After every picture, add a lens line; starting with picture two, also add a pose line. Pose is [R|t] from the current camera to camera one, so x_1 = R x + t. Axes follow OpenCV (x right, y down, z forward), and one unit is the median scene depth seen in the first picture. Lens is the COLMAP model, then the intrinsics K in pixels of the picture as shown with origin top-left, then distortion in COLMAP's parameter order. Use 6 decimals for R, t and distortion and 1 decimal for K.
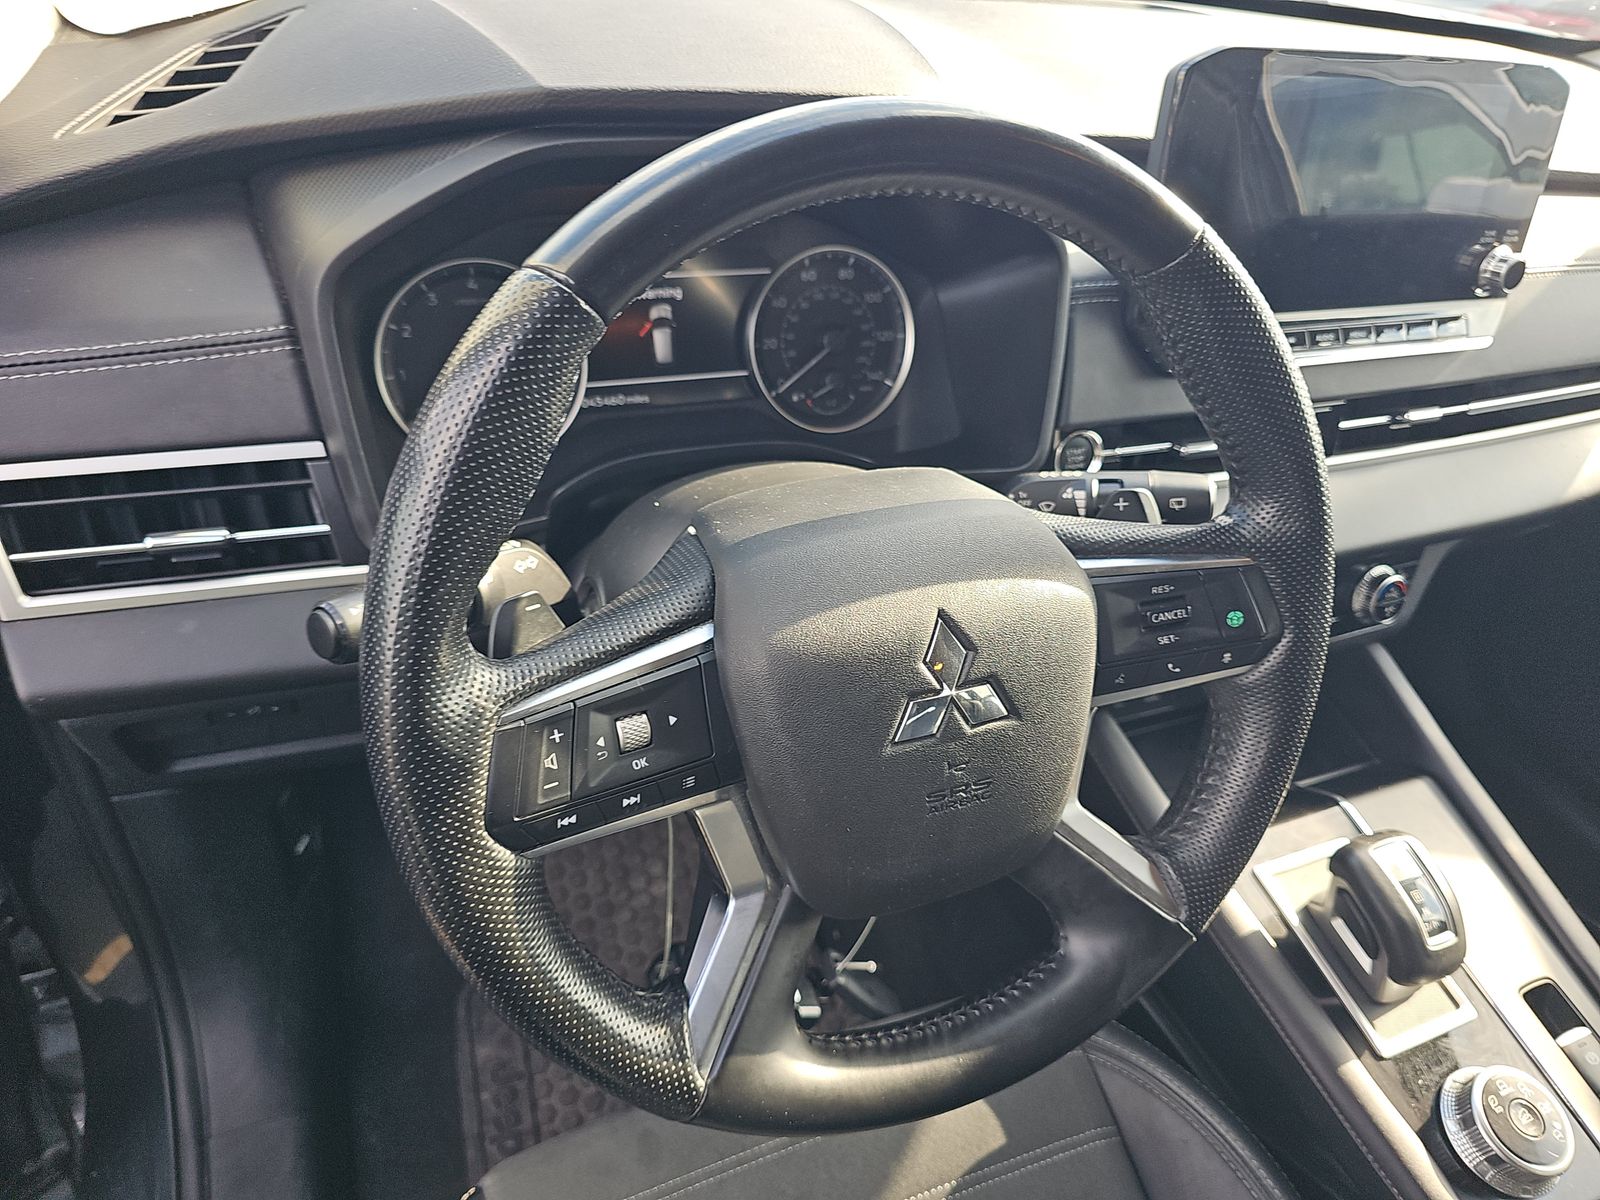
lens RADIAL K [[1088.4, 0, 818.9], [0, 1088.4, 600.3], [0, 0, 1]] dist [0.075085, -0.098489]
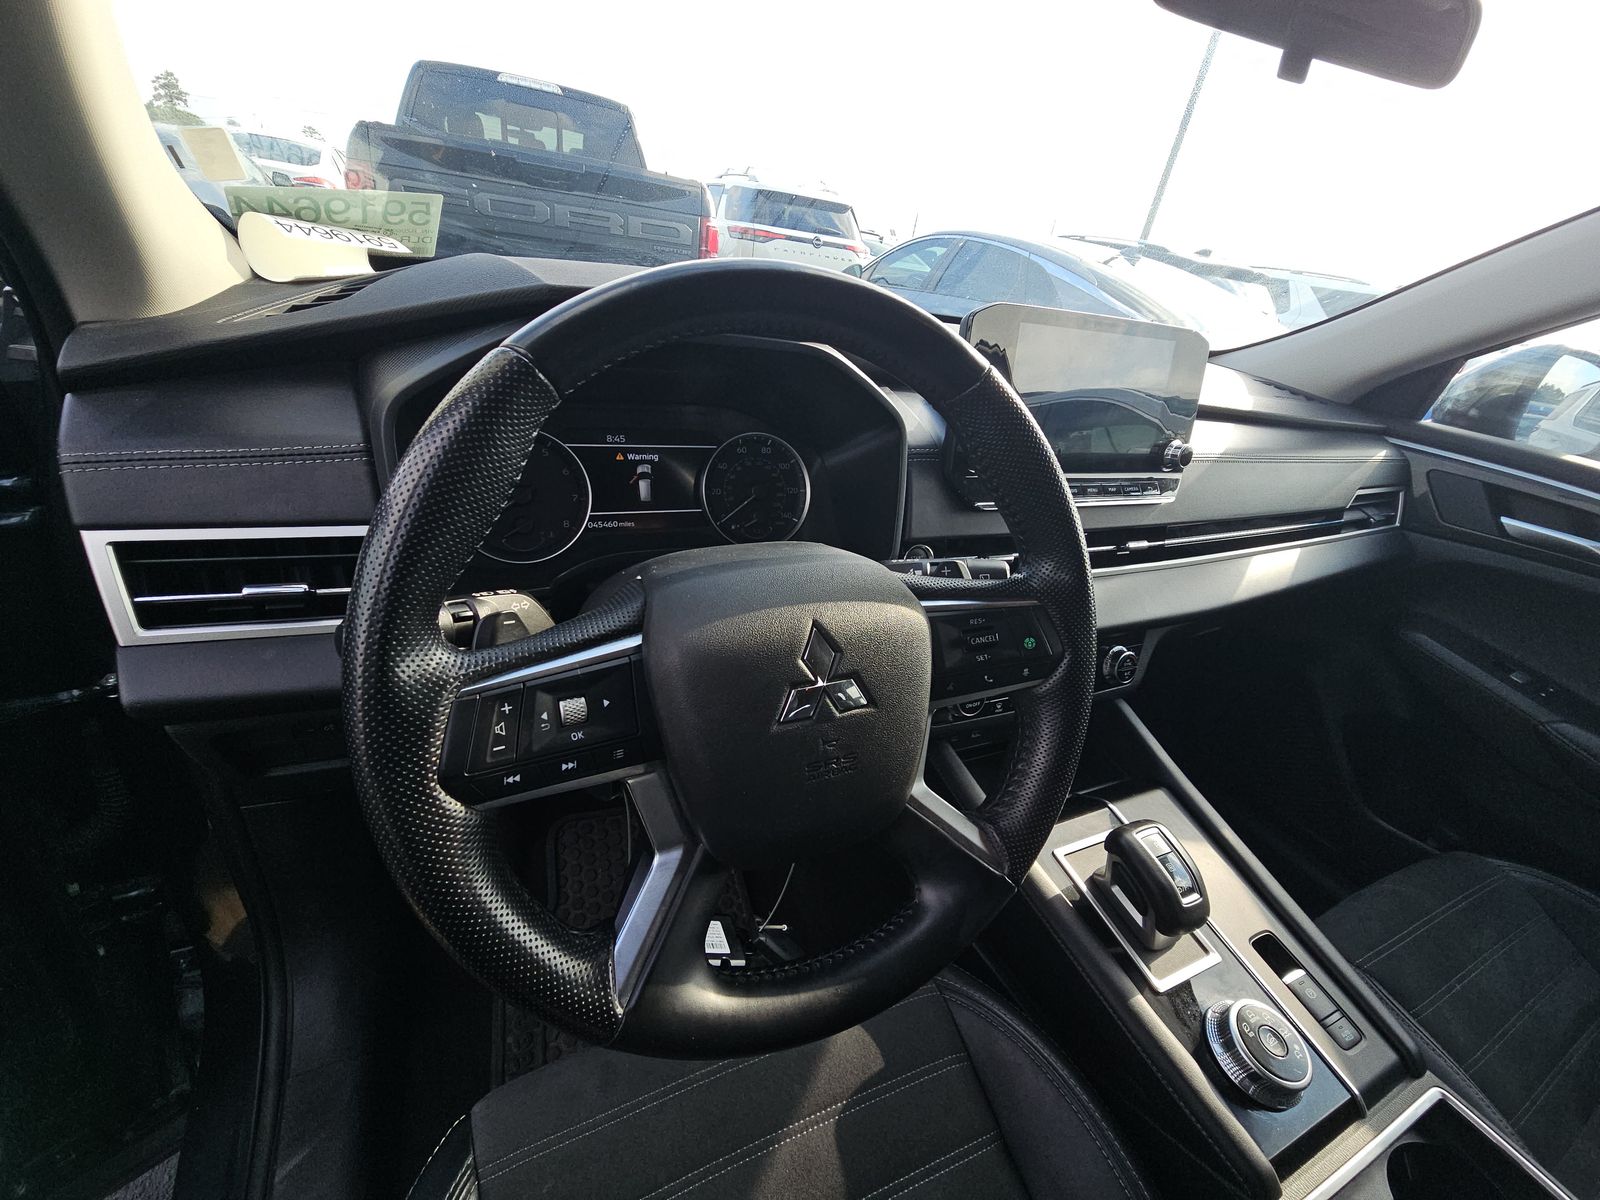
lens RADIAL K [[646.1, 0, 791.8], [0, 646.1, 596.3], [0, 0, 1]] dist [0.029862, -0.021312]
pose [[0.999713, -0.001183, 0.023924, 0.053609], [0.005449, 0.983832, -0.179013, 0.099894], [-0.023326, 0.179092, 0.983556, 0.174522]]
